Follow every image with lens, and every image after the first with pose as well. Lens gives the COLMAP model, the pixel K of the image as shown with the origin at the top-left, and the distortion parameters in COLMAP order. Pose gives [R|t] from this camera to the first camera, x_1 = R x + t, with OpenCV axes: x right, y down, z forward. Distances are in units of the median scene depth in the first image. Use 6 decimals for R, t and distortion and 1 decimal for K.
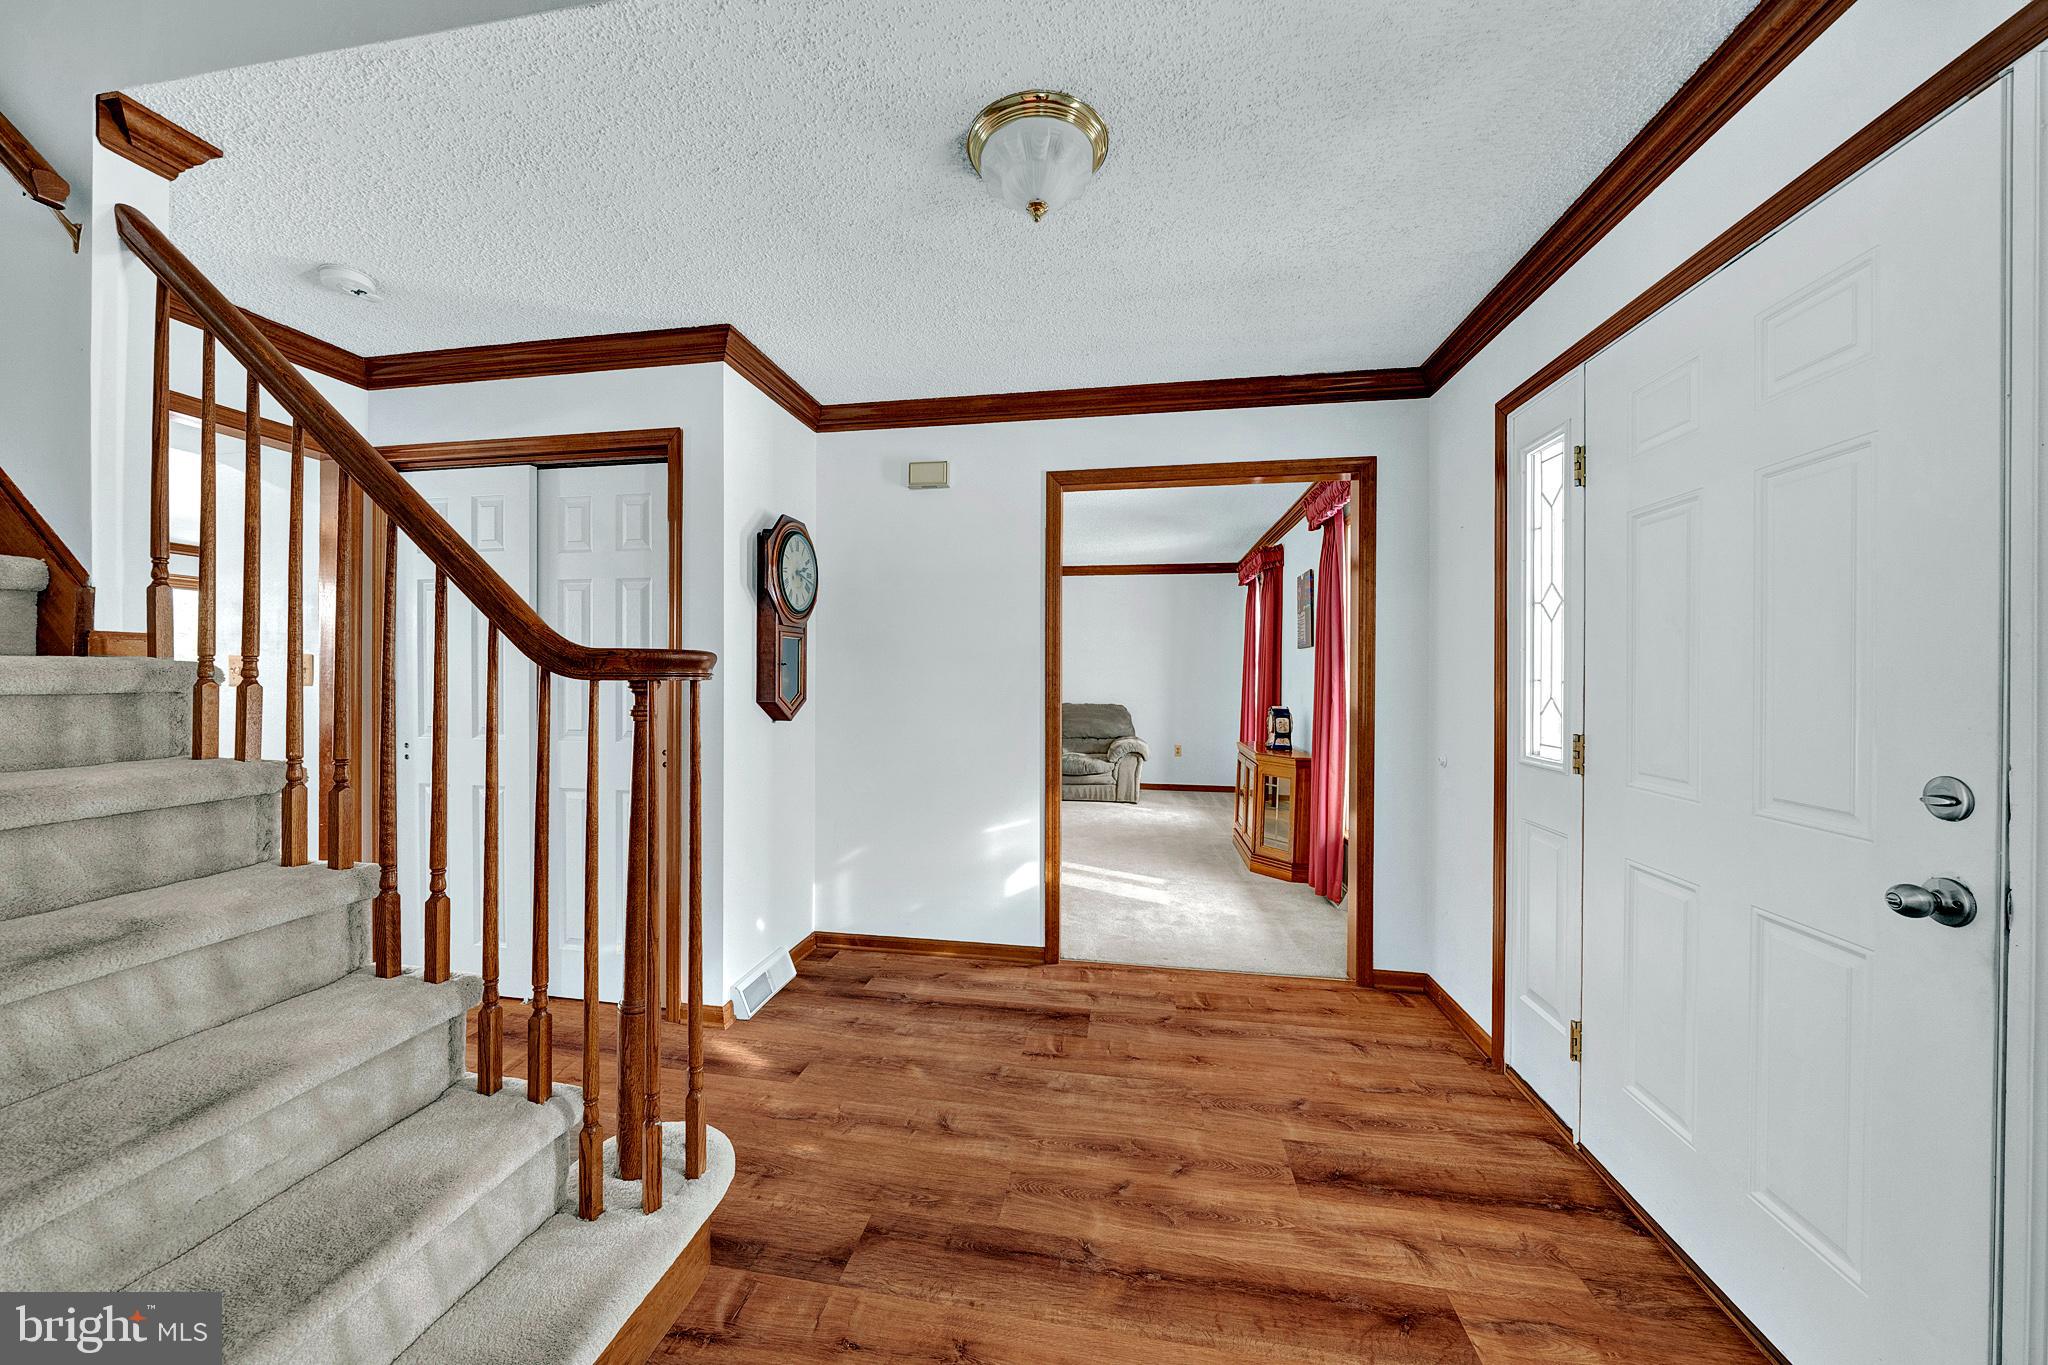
lens RADIAL K [[701.6, 0, 1024.0], [0, 701.6, 682.5], [0, 0, 1]] dist [-0.000657, -0.000076]
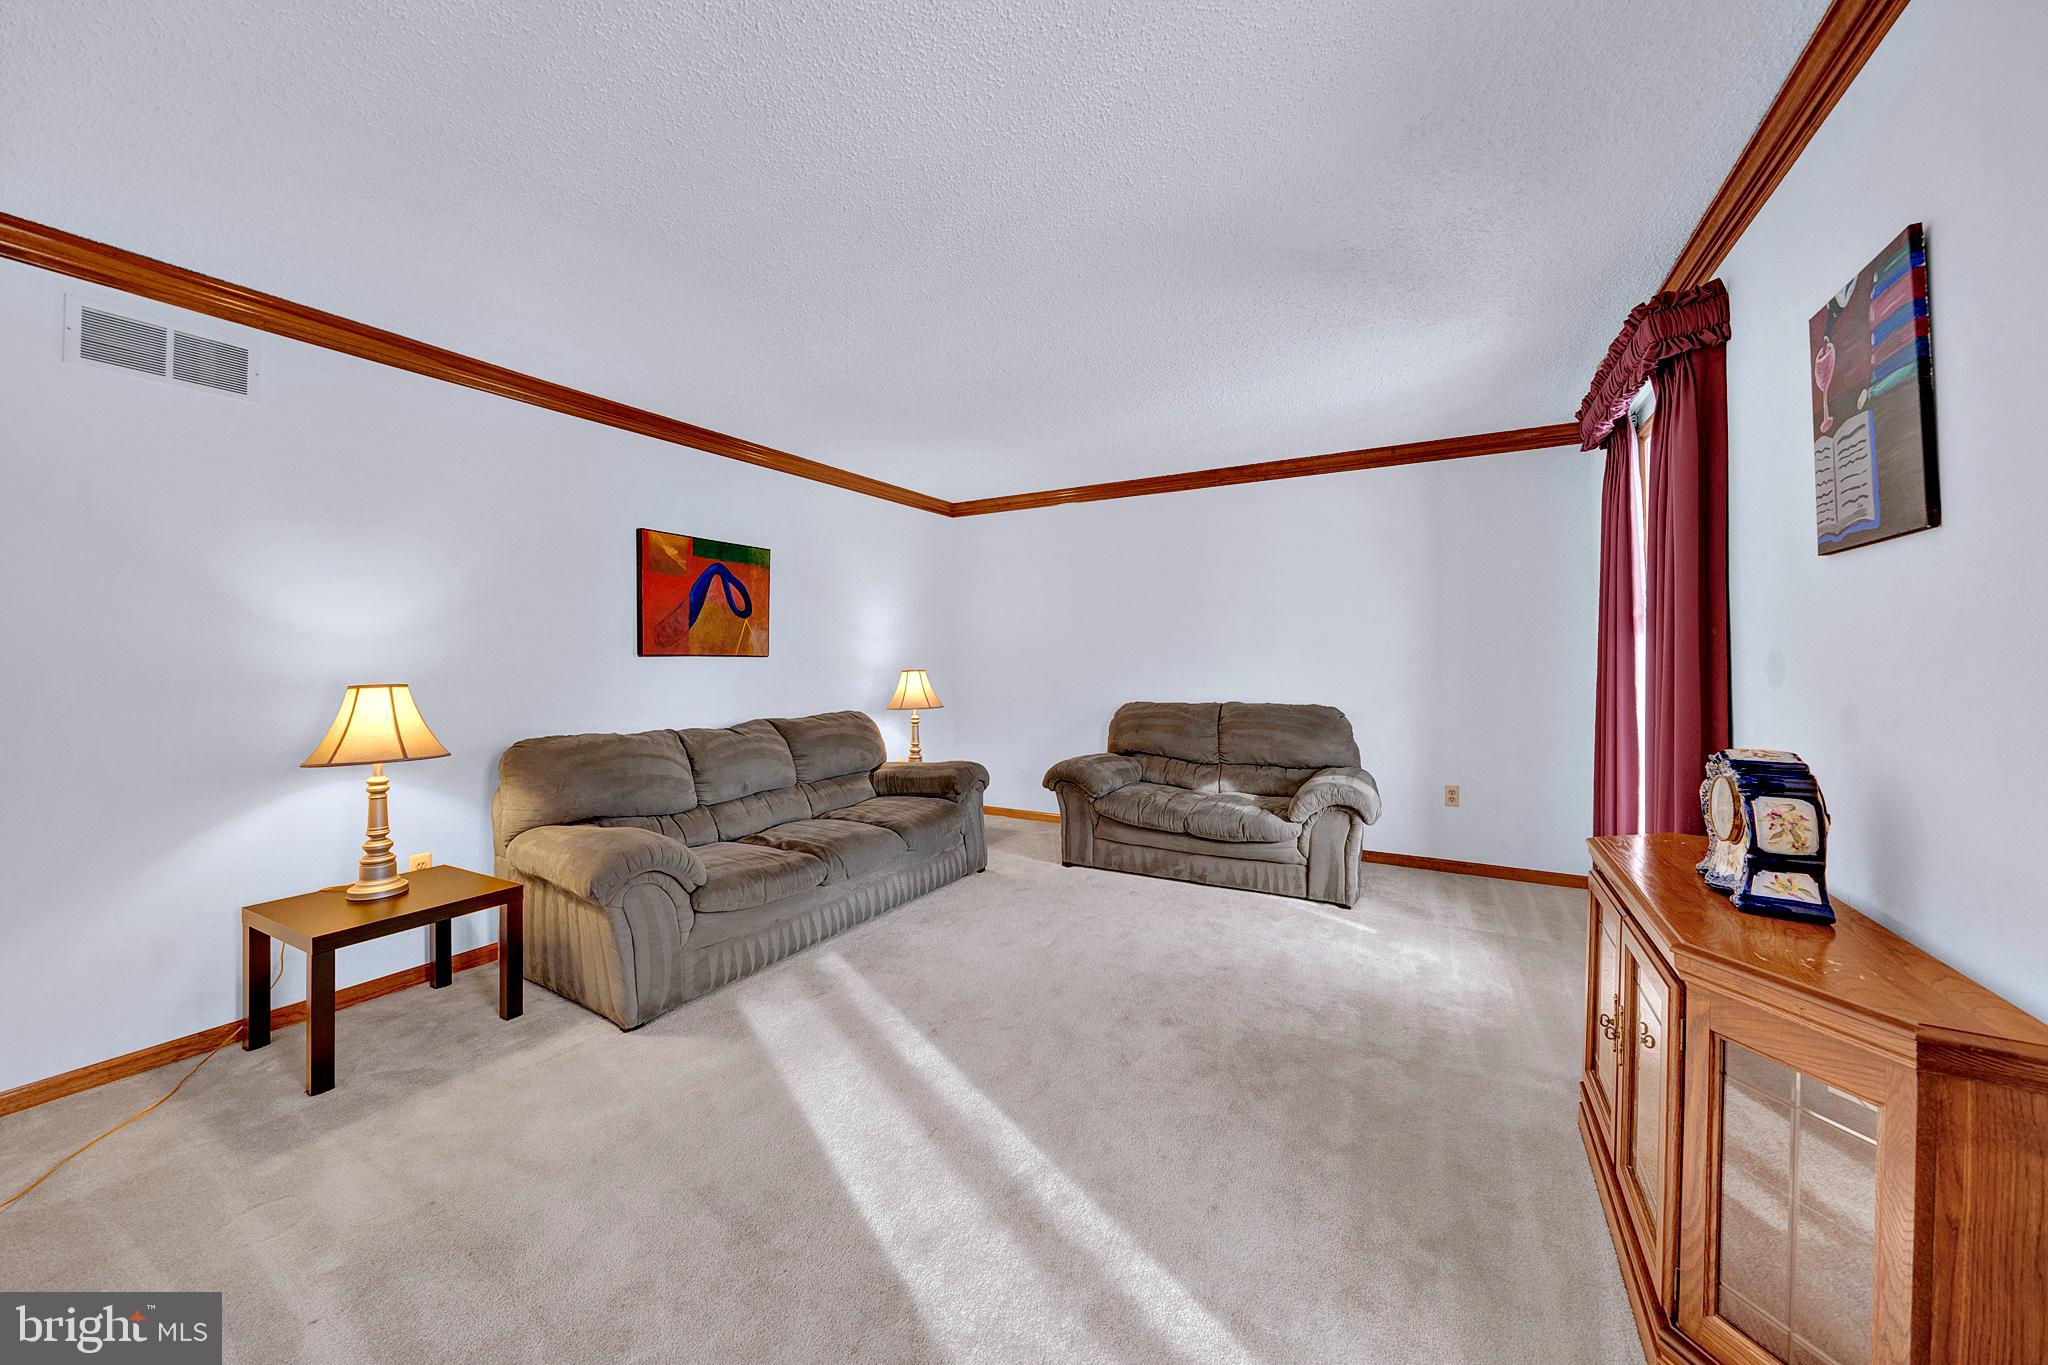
lens RADIAL K [[728.9, 0, 1031.3], [0, 728.9, 649.5], [0, 0, 1]] dist [-0.000362, -0.000050]
pose [[0.938085, -0.013683, -0.346134, 0.129839], [0.006774, 0.999753, -0.021163, -0.003243], [0.346338, 0.017508, 0.937946, 0.427997]]
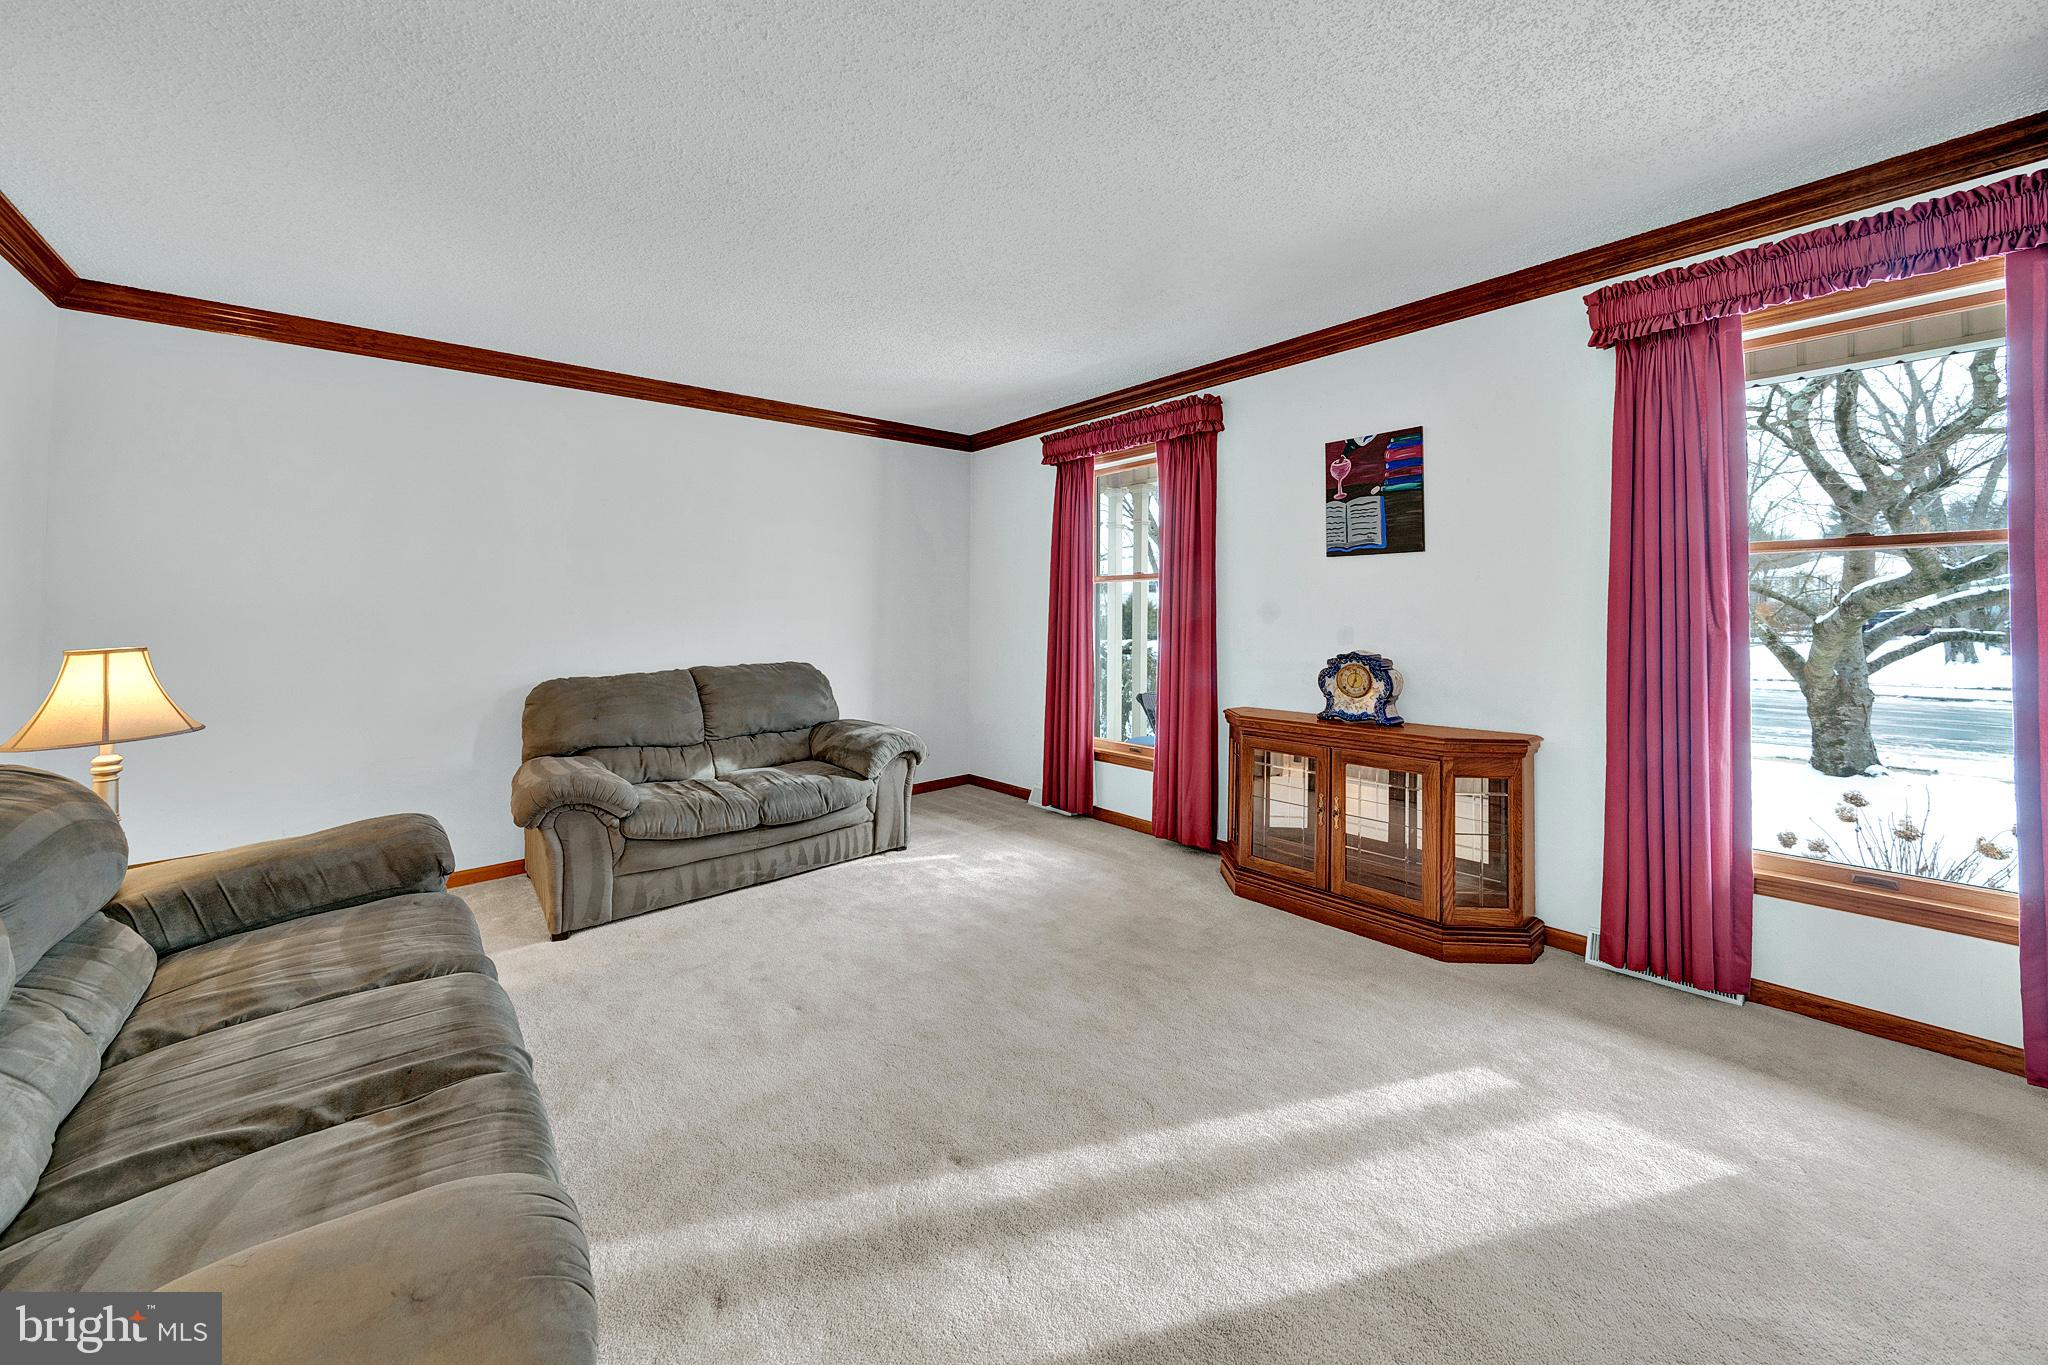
lens RADIAL K [[737.4, 0, 1027.0], [0, 737.4, 604.1], [0, 0, 1]] dist [0.000744, 0.000028]
pose [[0.646608, -0.011019, 0.762743, -0.206796], [0.022537, 0.999735, -0.004663, -0.007759], [-0.762490, 0.020205, 0.646685, 0.566041]]
